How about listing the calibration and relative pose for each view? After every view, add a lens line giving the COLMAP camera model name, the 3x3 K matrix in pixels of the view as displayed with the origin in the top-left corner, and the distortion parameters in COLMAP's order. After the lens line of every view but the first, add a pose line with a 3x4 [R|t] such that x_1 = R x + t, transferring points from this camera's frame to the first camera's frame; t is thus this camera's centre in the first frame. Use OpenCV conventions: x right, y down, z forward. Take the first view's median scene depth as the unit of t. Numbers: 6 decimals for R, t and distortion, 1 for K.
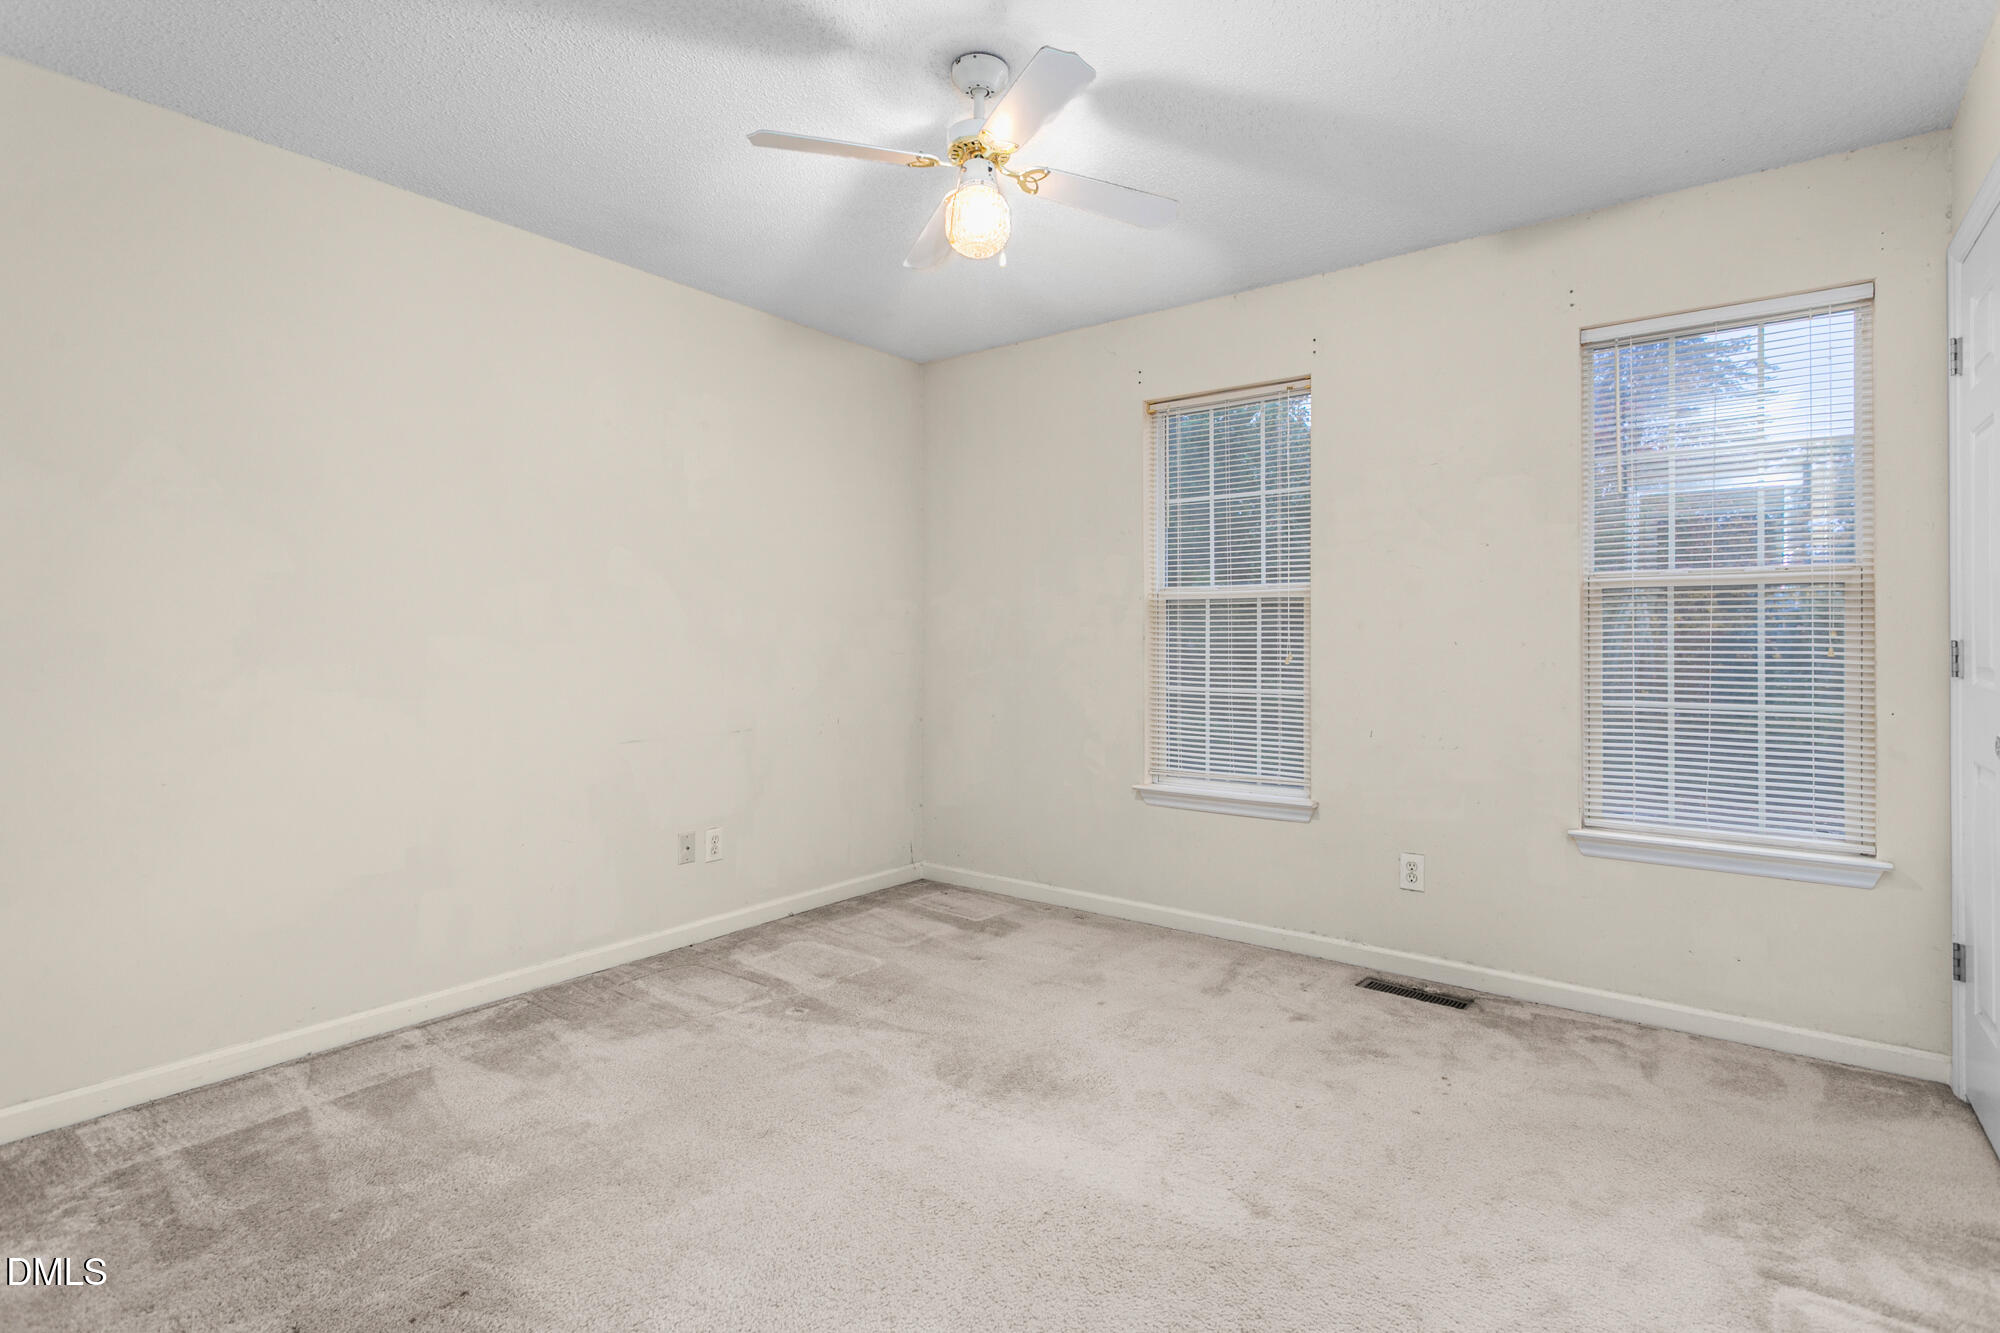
lens RADIAL K [[958.8, 0, 993.3], [0, 958.8, 636.9], [0, 0, 1]] dist [-0.013488, 0.000044]
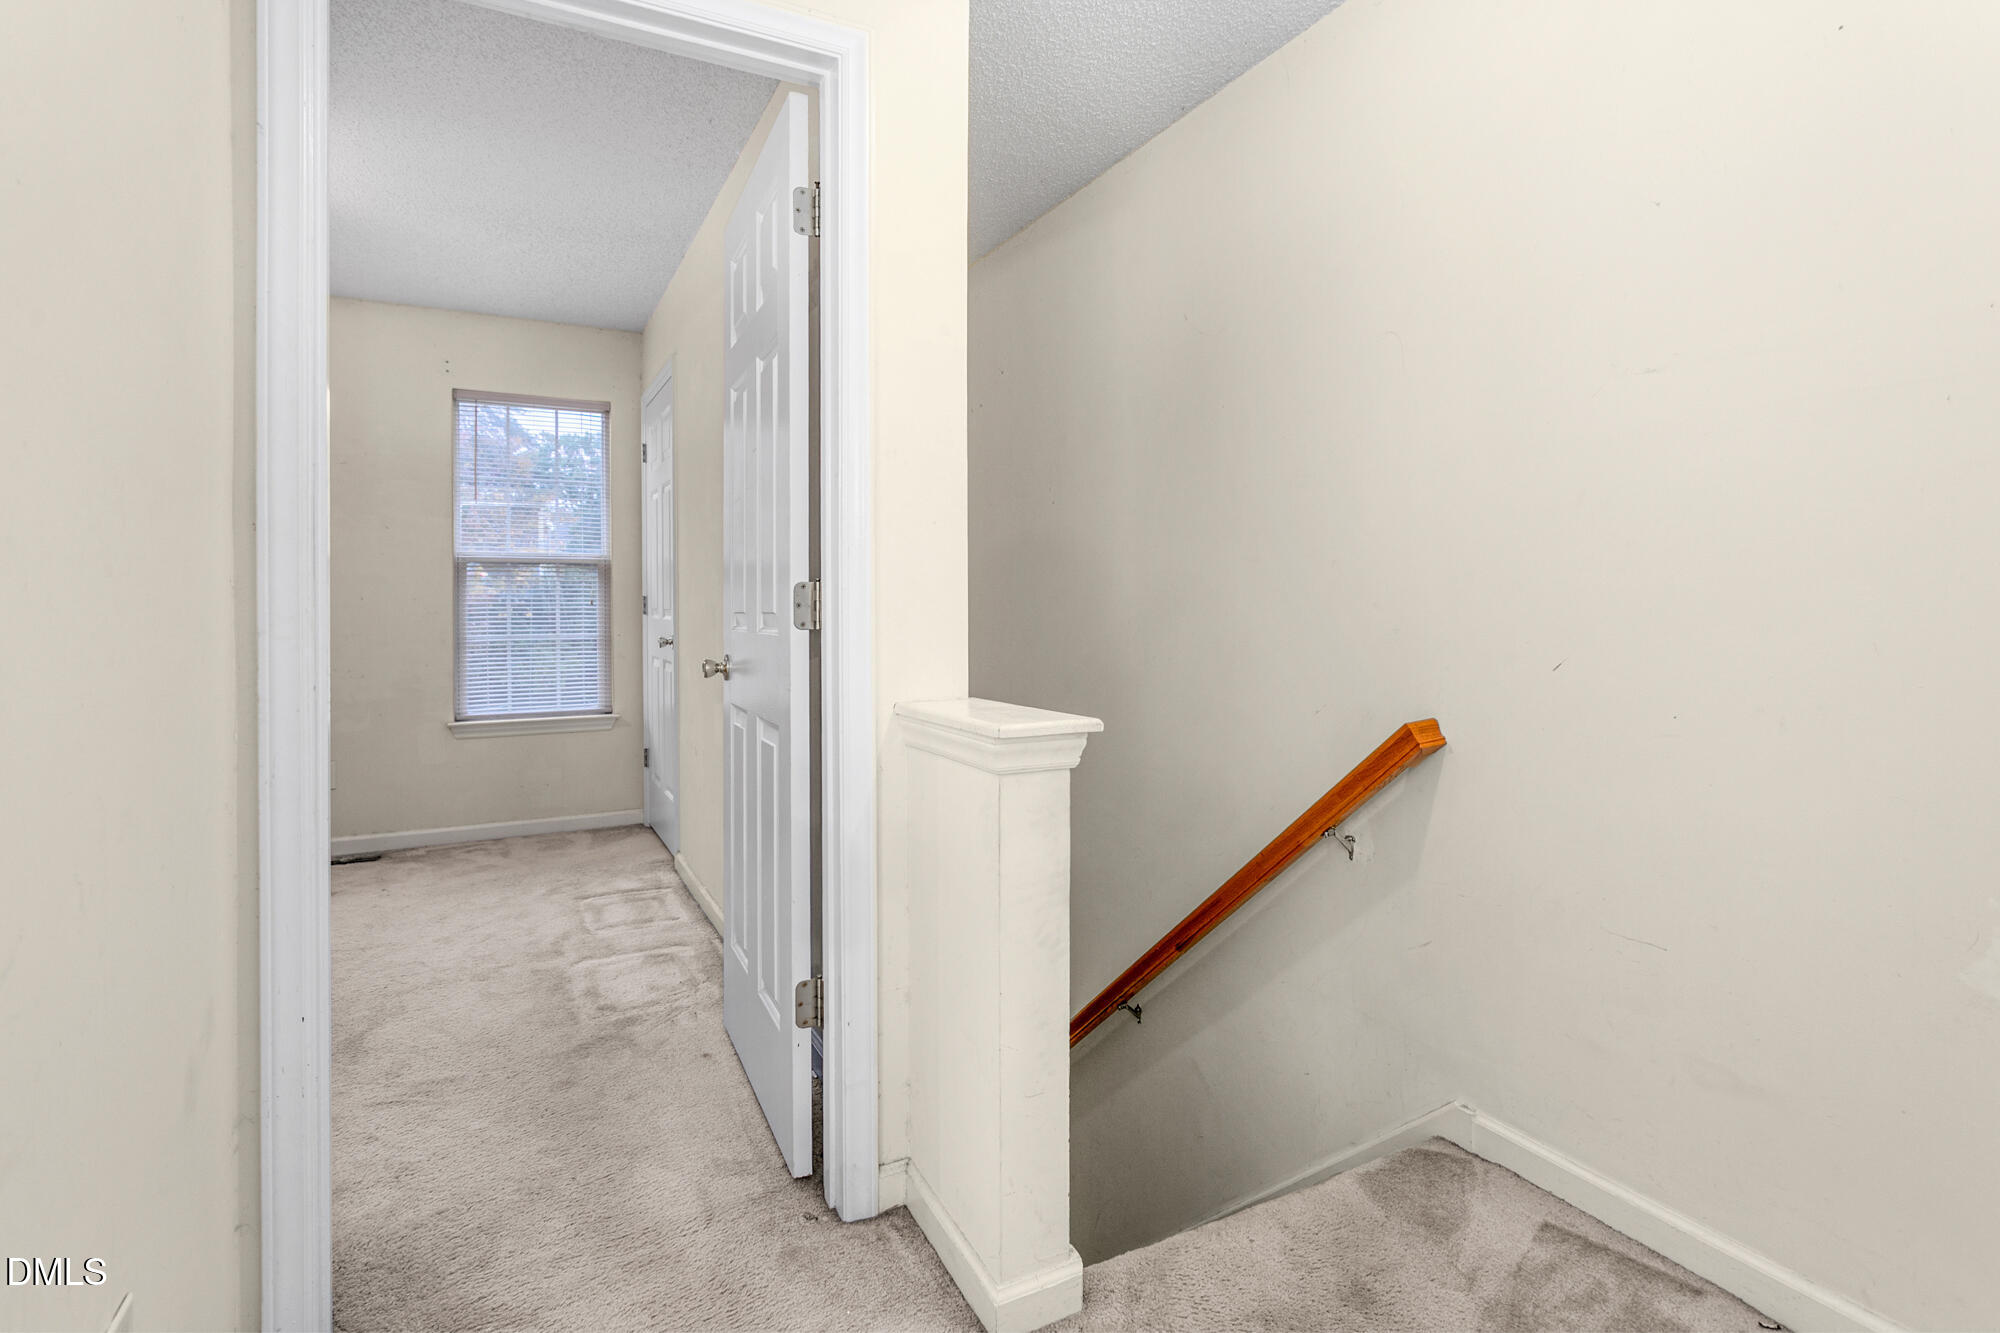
lens RADIAL K [[958.8, 0, 993.3], [0, 958.8, 636.9], [0, 0, 1]] dist [-0.013488, 0.000044]
pose [[0.414547, -0.024087, 0.909709, -0.476497], [-0.005131, 0.999572, 0.028804, 0.024090], [-0.910013, -0.016608, 0.414246, -0.472676]]
